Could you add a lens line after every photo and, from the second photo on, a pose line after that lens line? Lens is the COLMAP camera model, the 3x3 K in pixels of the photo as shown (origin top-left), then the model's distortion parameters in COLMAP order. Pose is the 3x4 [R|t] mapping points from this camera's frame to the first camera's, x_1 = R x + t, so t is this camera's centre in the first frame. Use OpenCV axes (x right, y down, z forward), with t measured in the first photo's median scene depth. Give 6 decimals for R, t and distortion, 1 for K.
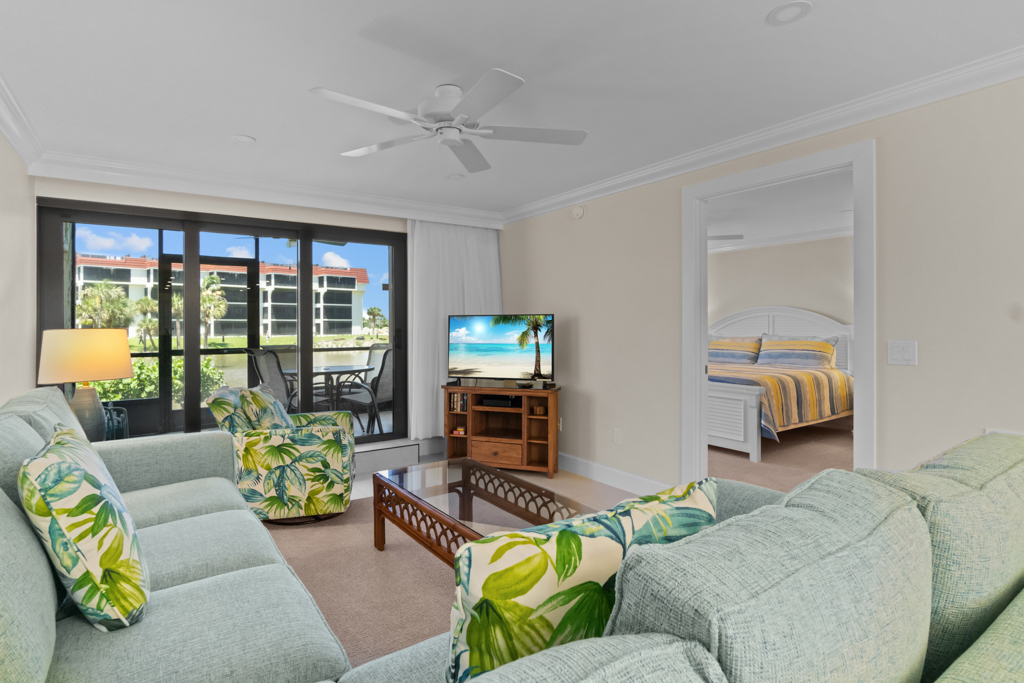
lens RADIAL K [[541.1, 0, 498.2], [0, 541.1, 329.3], [0, 0, 1]] dist [0.000995, 0.000607]
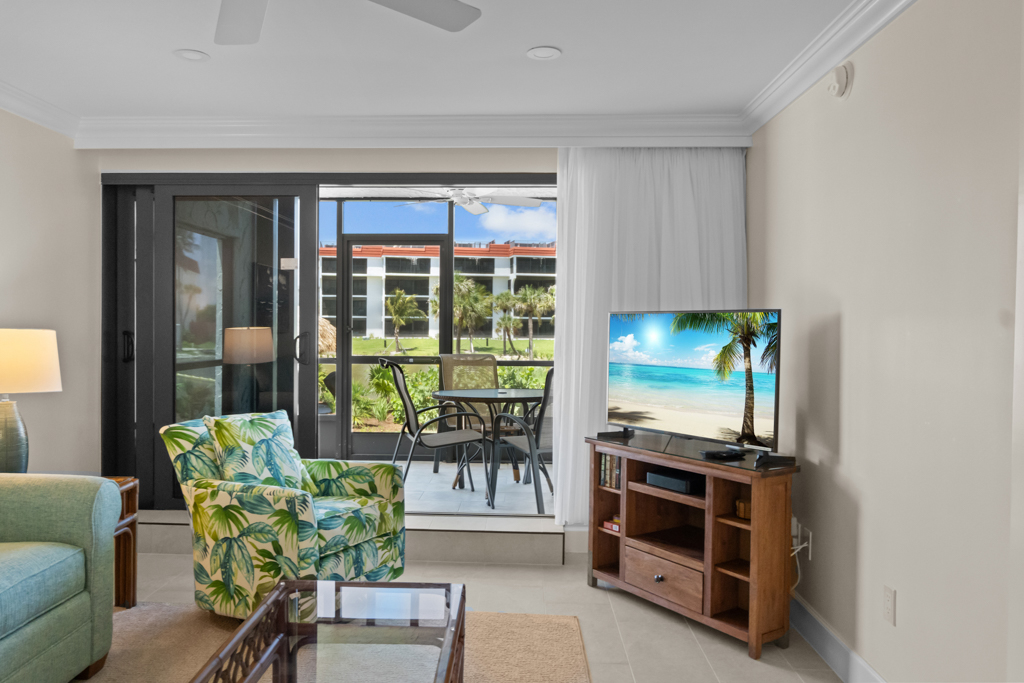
lens RADIAL K [[751.1, 0, 484.0], [0, 751.1, 343.7], [0, 0, 1]] dist [0.008662, 0.001776]
pose [[0.797119, 0.027032, -0.603217, 0.293803], [-0.017668, 0.999614, 0.021448, -0.008508], [0.603564, -0.006439, 0.797288, 0.332466]]
